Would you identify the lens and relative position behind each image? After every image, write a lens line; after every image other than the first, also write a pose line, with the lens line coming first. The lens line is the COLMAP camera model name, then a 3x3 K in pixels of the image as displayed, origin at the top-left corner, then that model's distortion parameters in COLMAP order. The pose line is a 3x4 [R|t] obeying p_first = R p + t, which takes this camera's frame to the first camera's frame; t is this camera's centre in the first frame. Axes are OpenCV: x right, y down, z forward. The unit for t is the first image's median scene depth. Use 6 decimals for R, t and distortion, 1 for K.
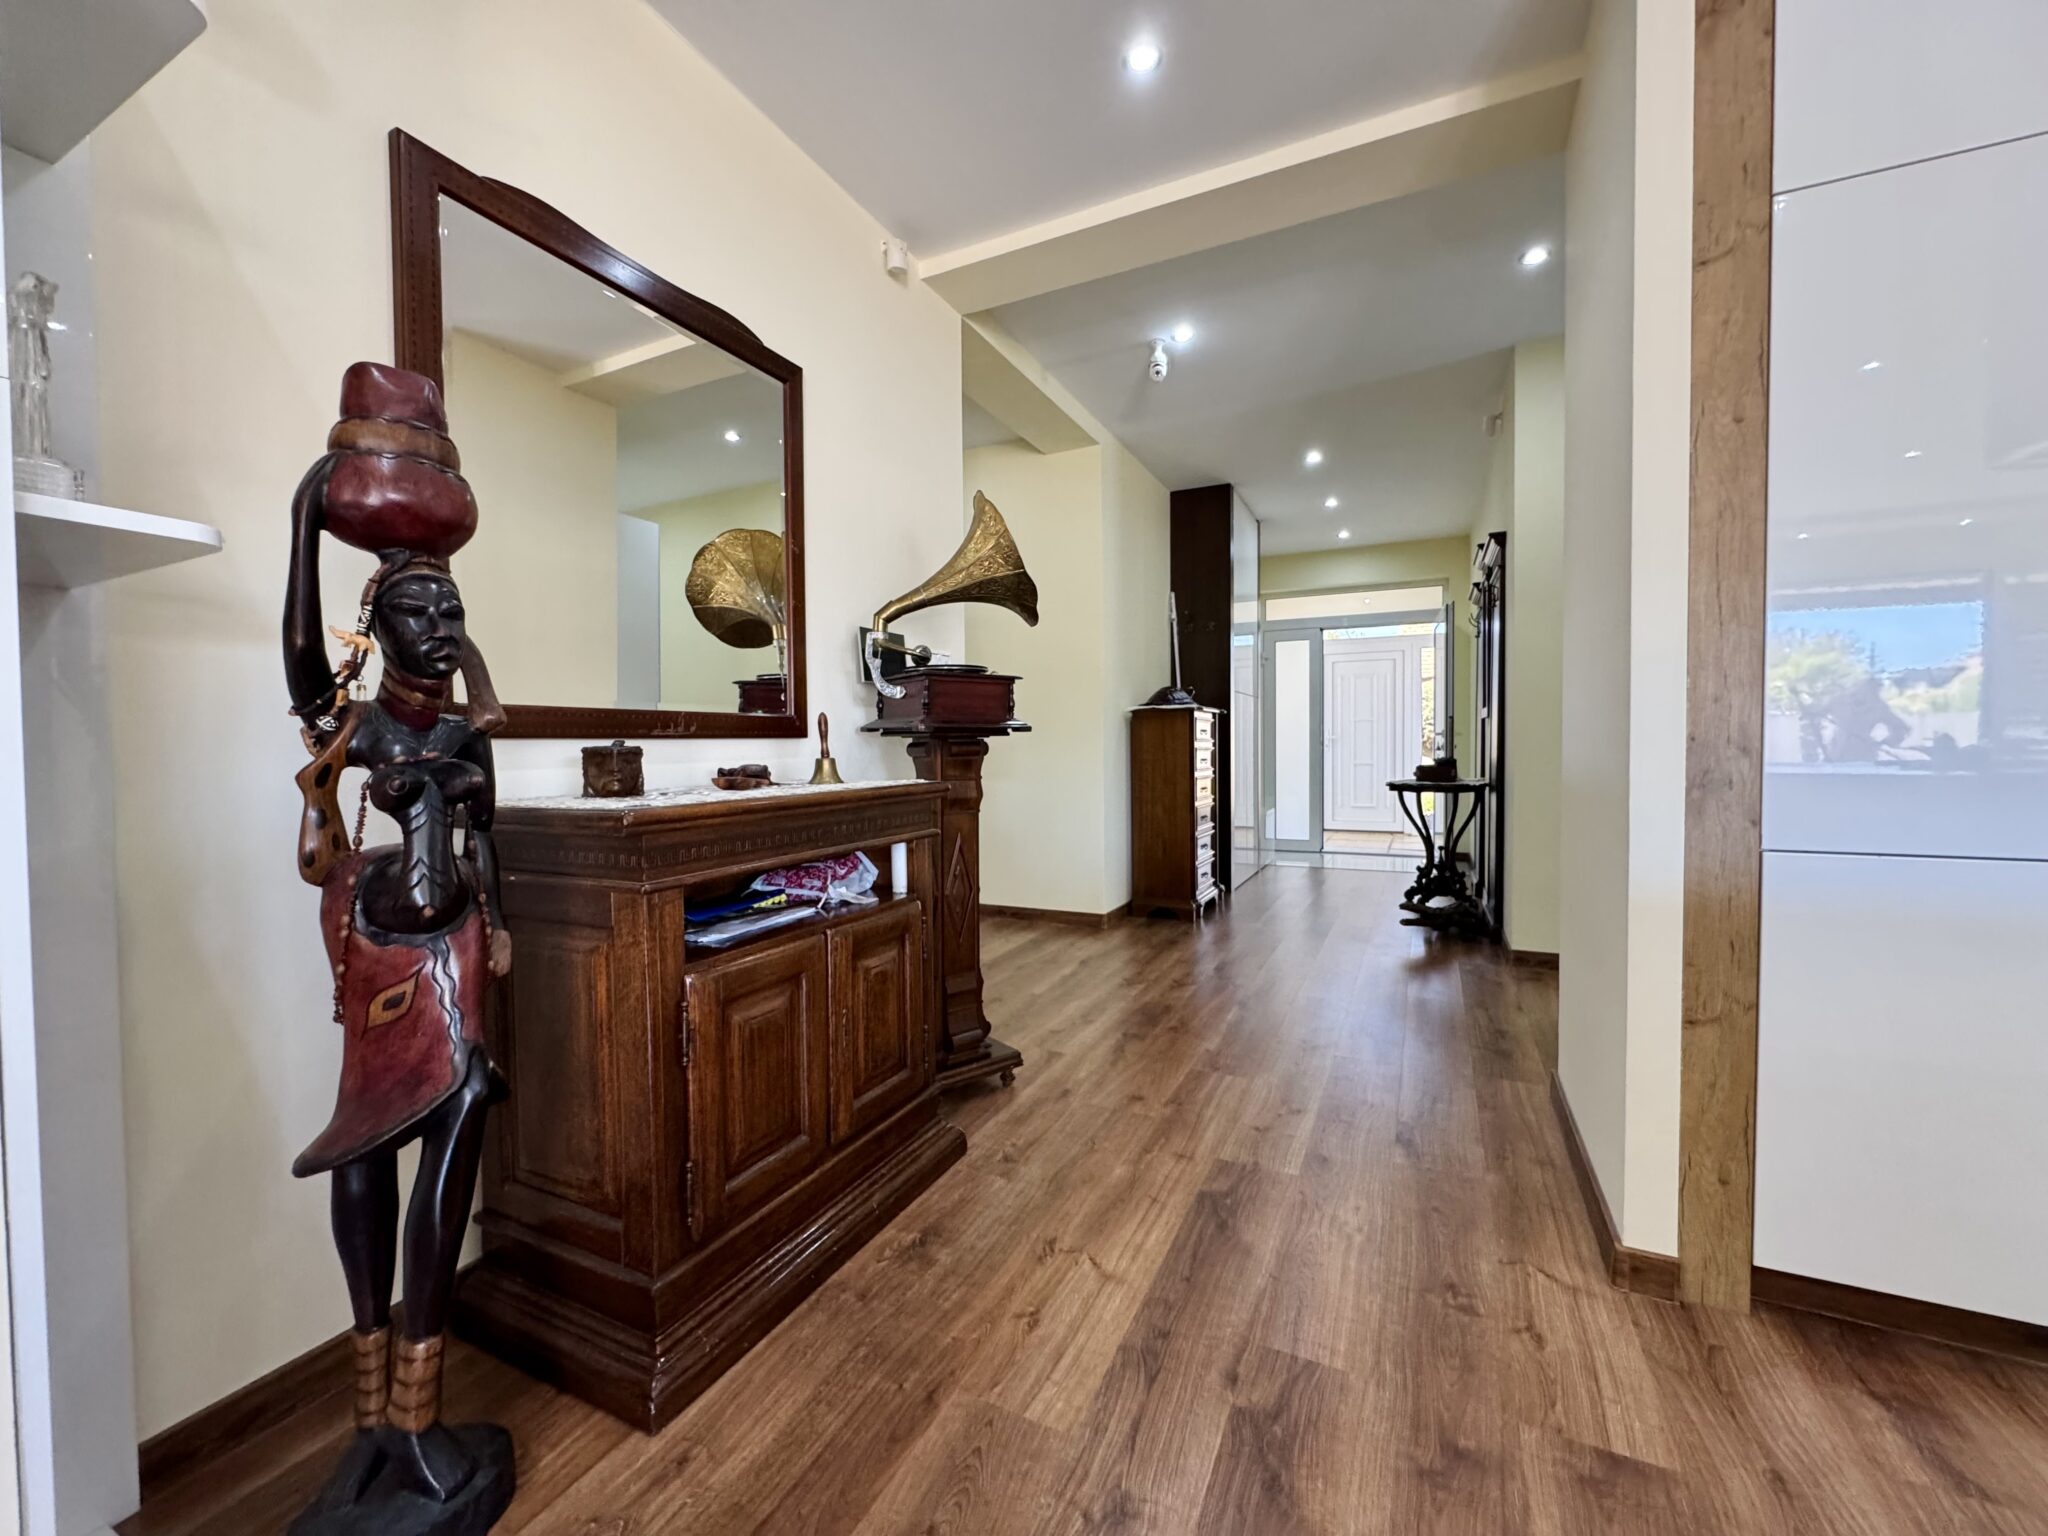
lens RADIAL K [[820.9, 0, 1024.0], [0, 820.9, 768.0], [0, 0, 1]] dist [0.000592, -0.000162]
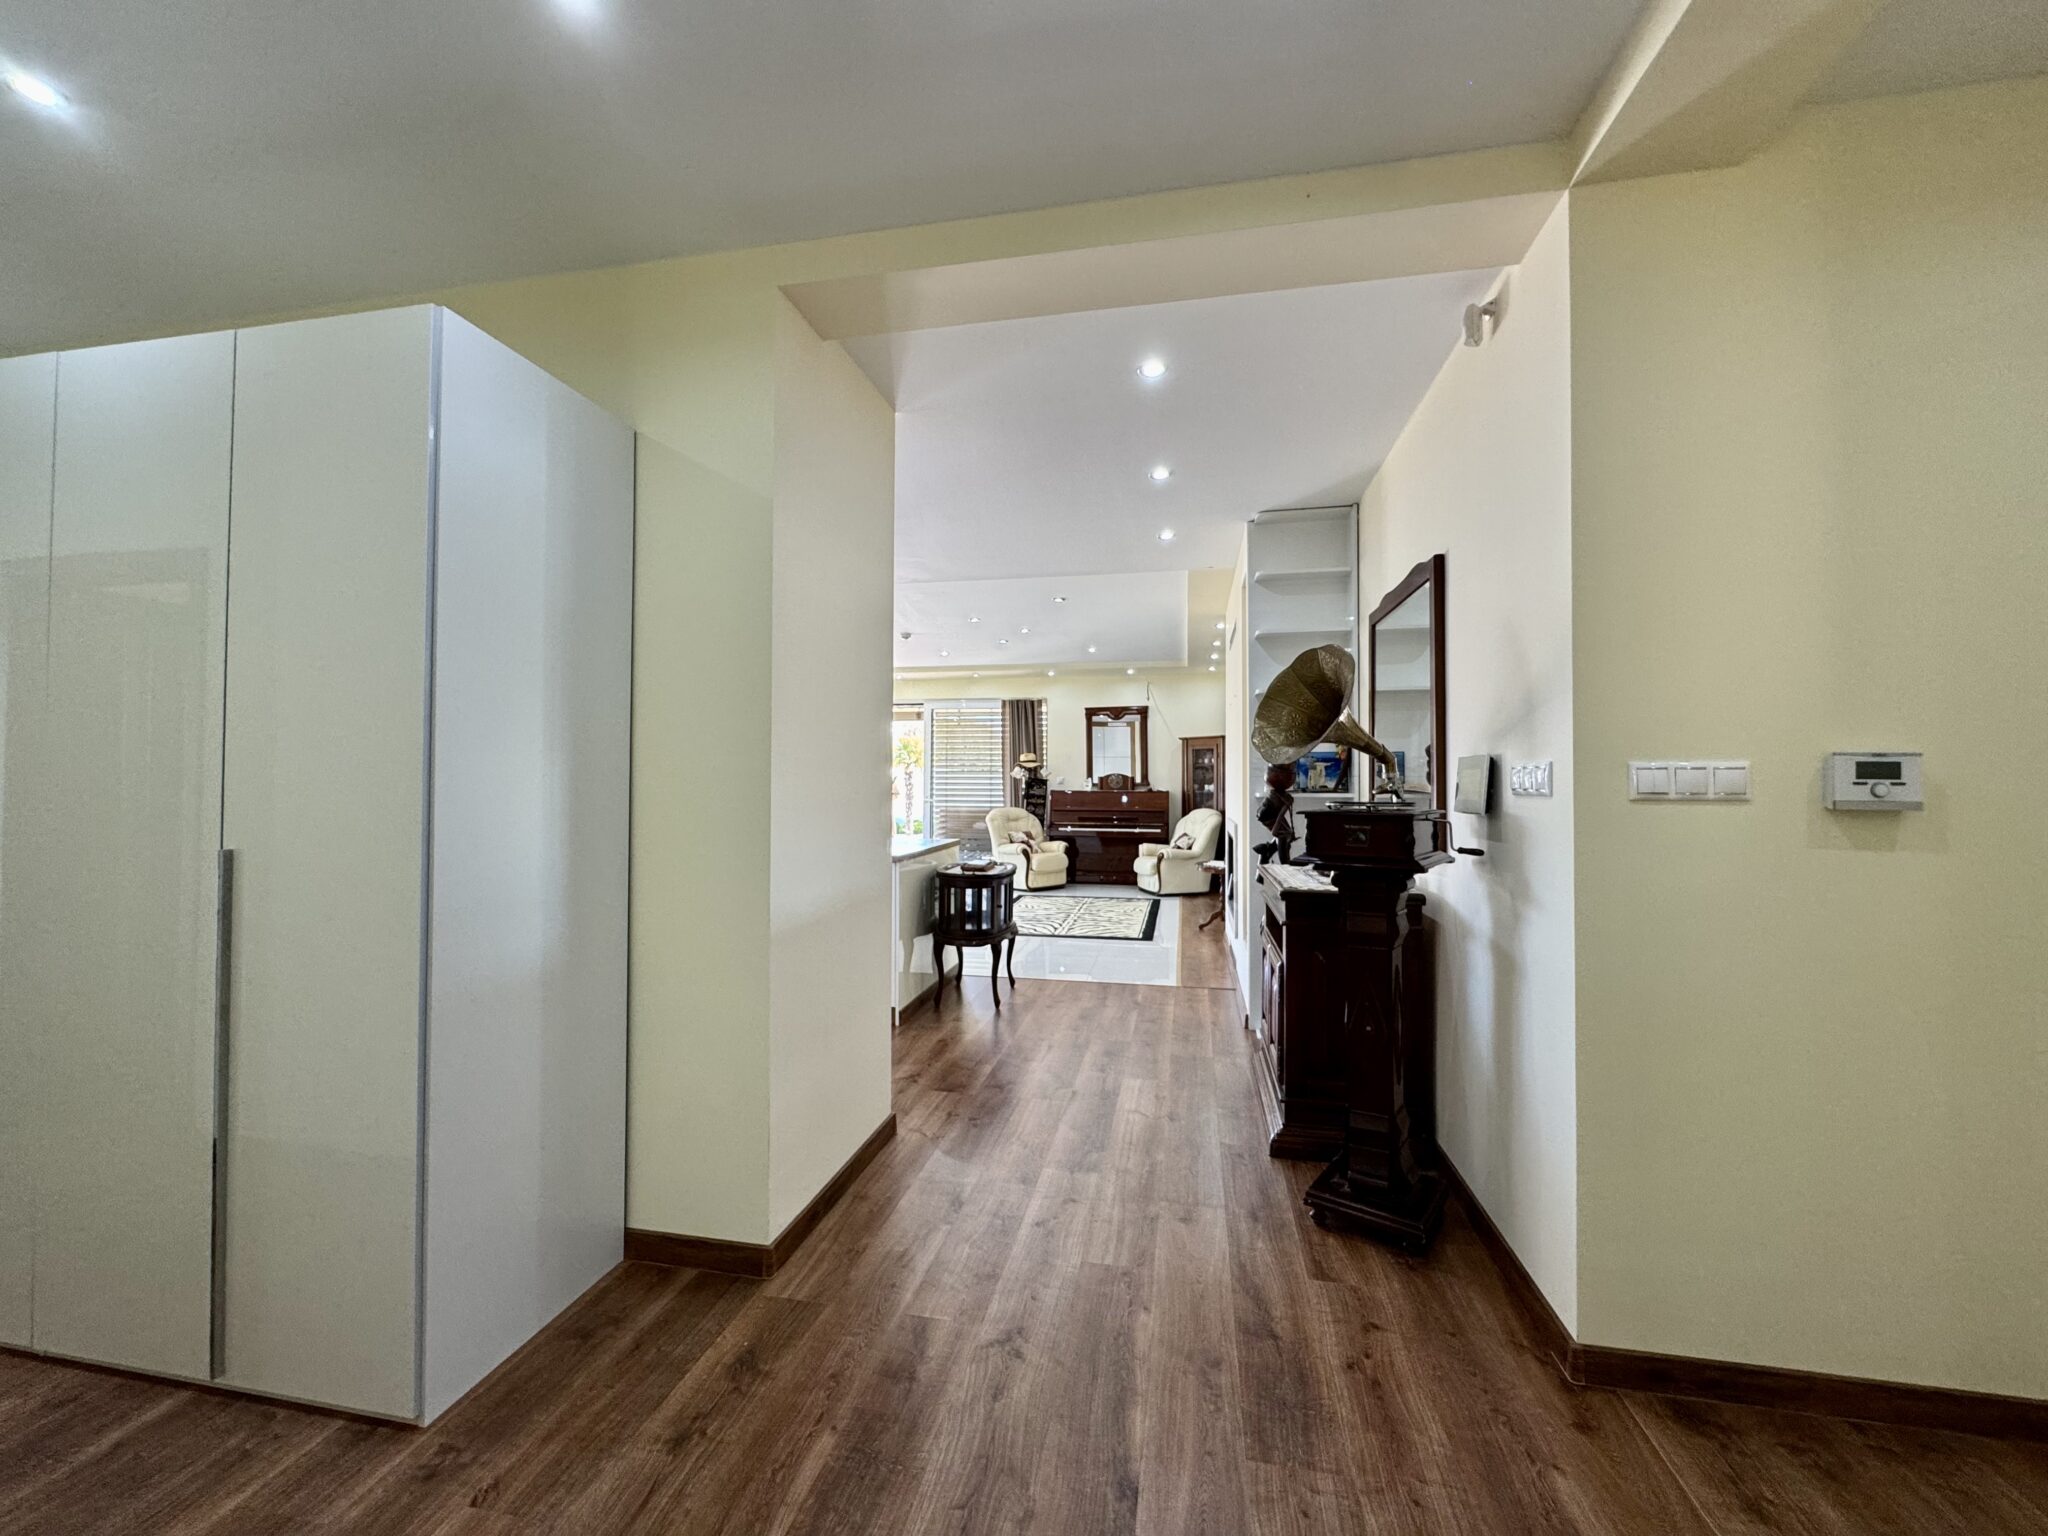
lens RADIAL K [[820.9, 0, 1024.0], [0, 820.9, 768.0], [0, 0, 1]] dist [0.000592, -0.000162]
pose [[-0.967112, 0.001399, -0.254349, 0.467301], [-0.002575, 0.999880, 0.015289, -0.143448], [0.254340, 0.015441, -0.966992, 1.513952]]
